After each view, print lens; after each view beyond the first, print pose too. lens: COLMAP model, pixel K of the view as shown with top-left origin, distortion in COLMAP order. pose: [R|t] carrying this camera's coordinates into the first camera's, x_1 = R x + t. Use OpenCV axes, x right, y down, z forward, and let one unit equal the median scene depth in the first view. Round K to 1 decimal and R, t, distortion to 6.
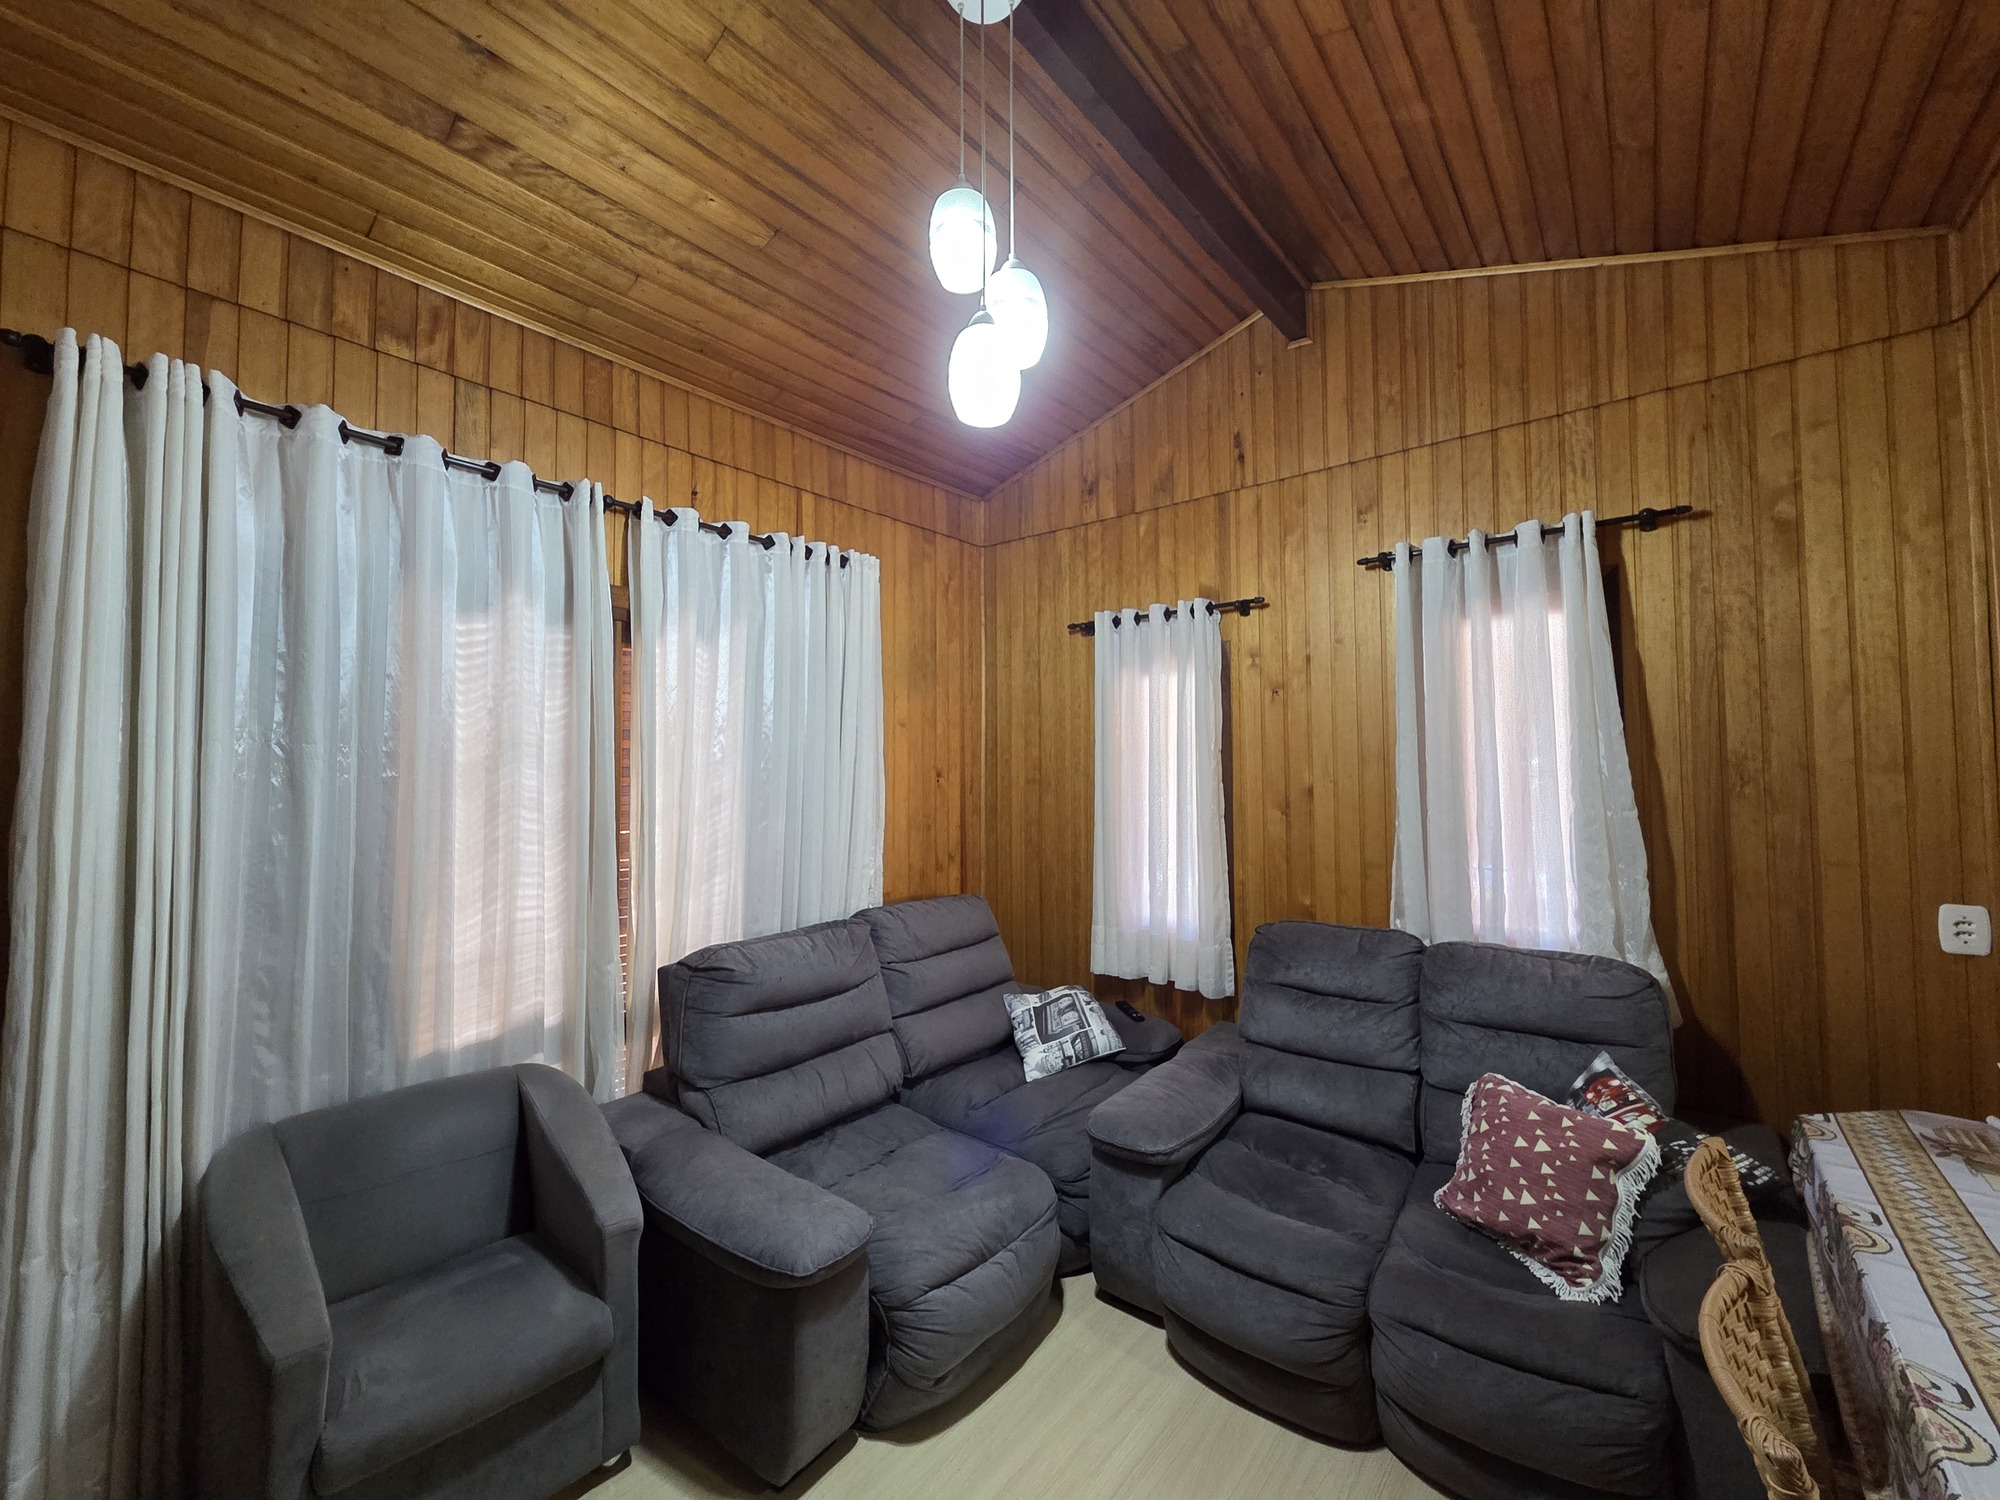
lens RADIAL K [[816.0, 0, 997.9], [0, 816.0, 742.7], [0, 0, 1]] dist [0.001550, -0.001110]
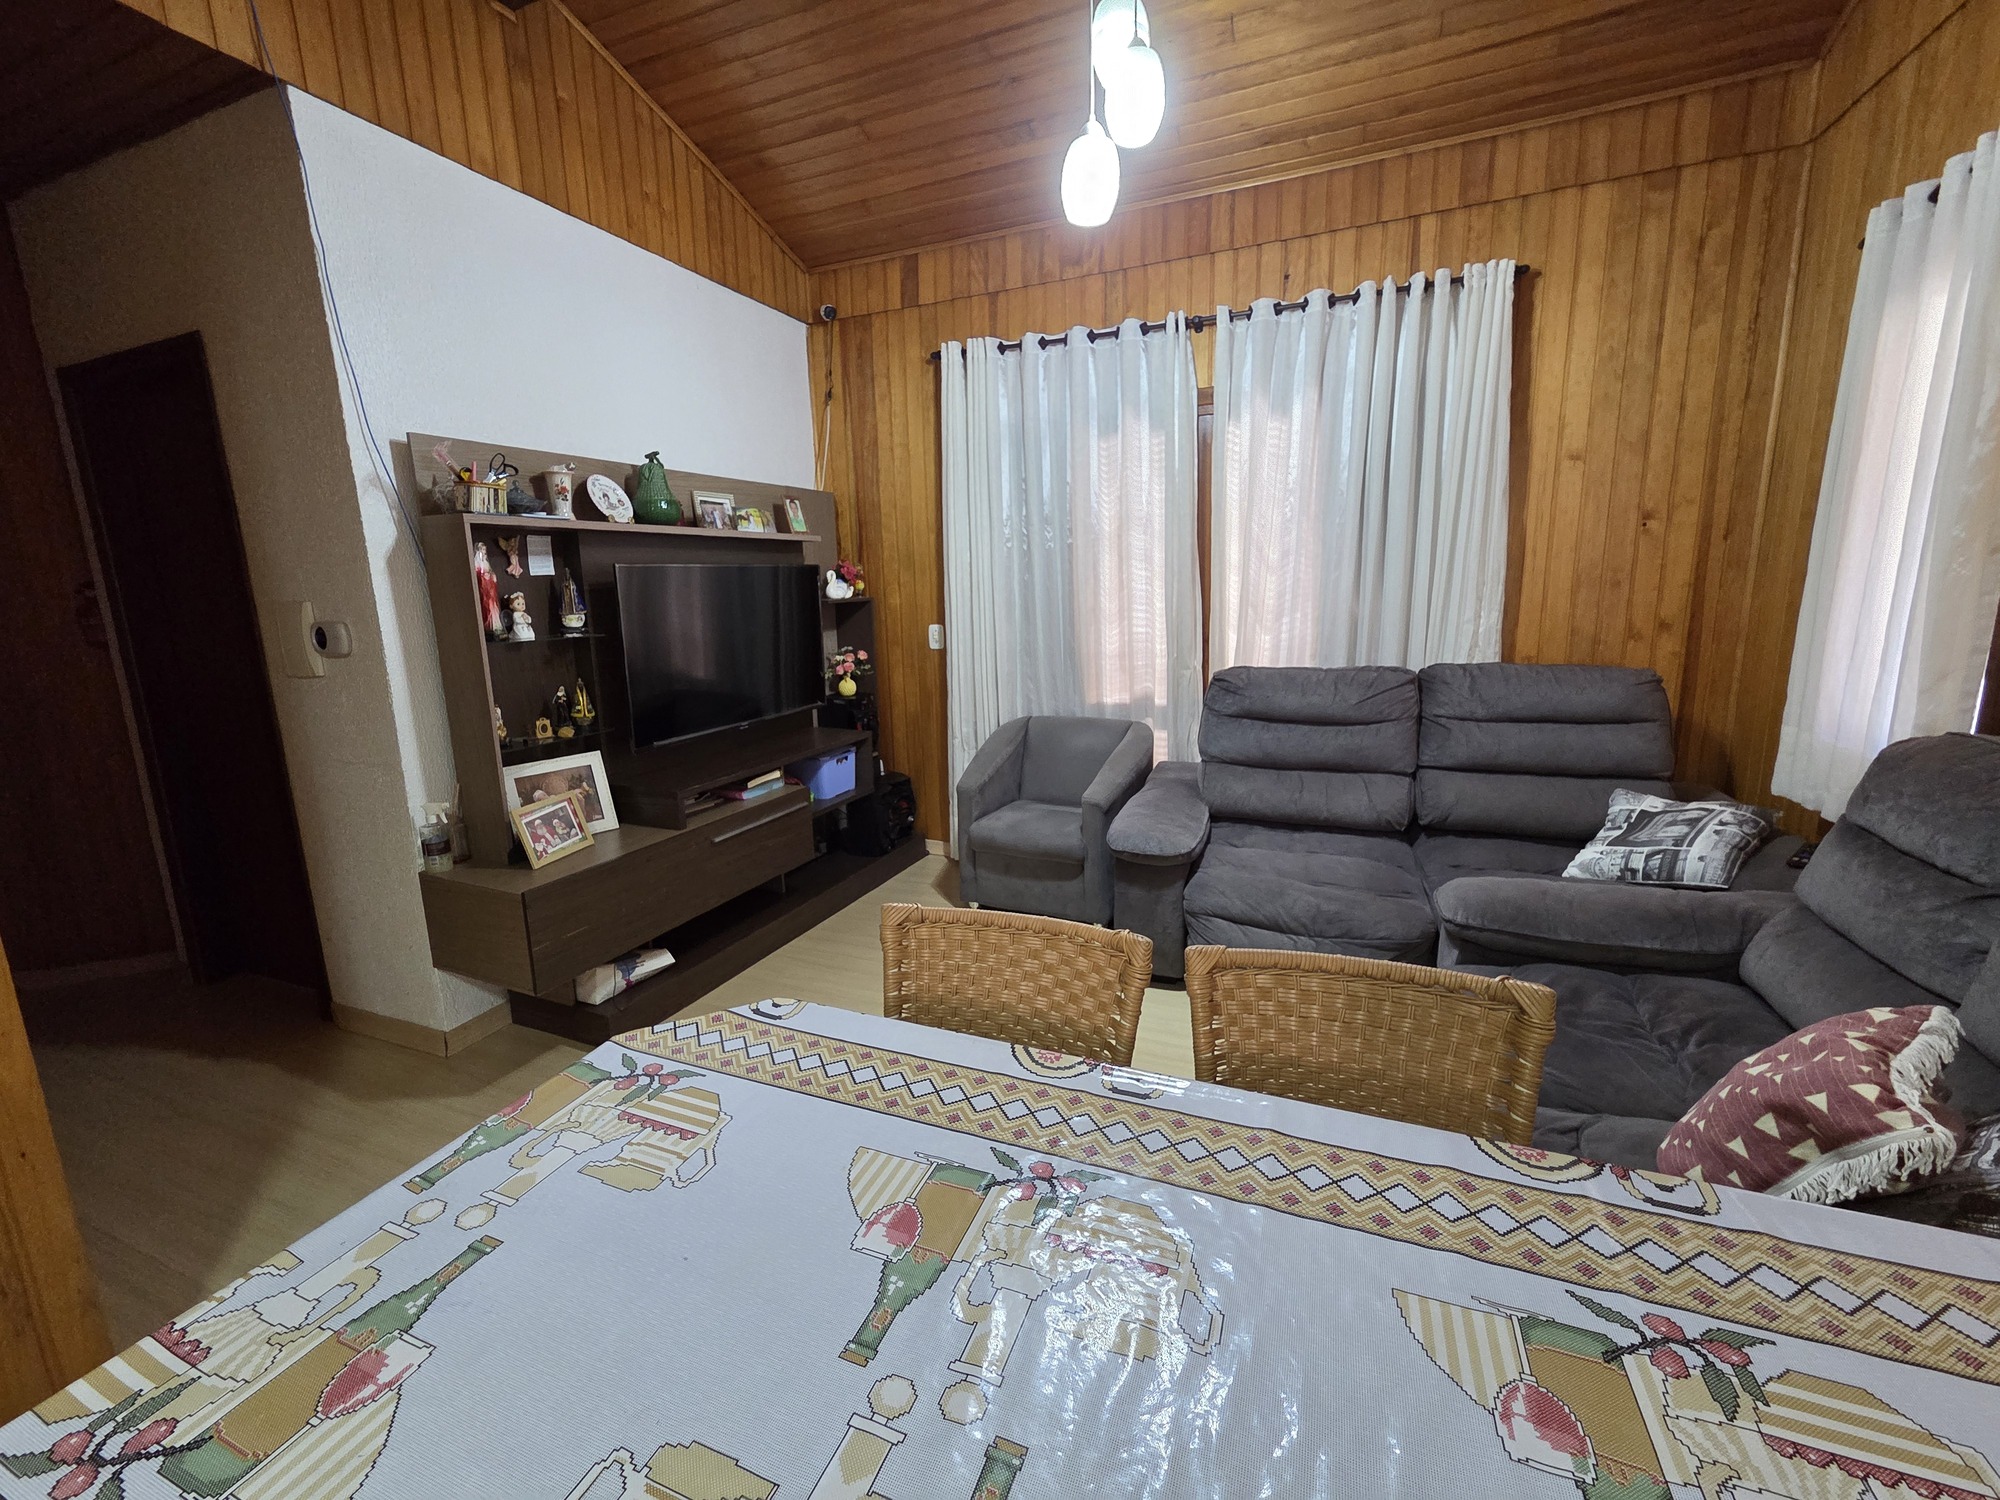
lens RADIAL K [[816.0, 0, 998.1], [0, 816.0, 748.3], [0, 0, 1]] dist [0.001550, -0.001110]
pose [[0.287477, 0.179463, -0.940824, 0.708272], [0.062766, 0.976648, 0.205475, 0.076501], [0.955729, -0.118121, 0.269499, 0.235951]]
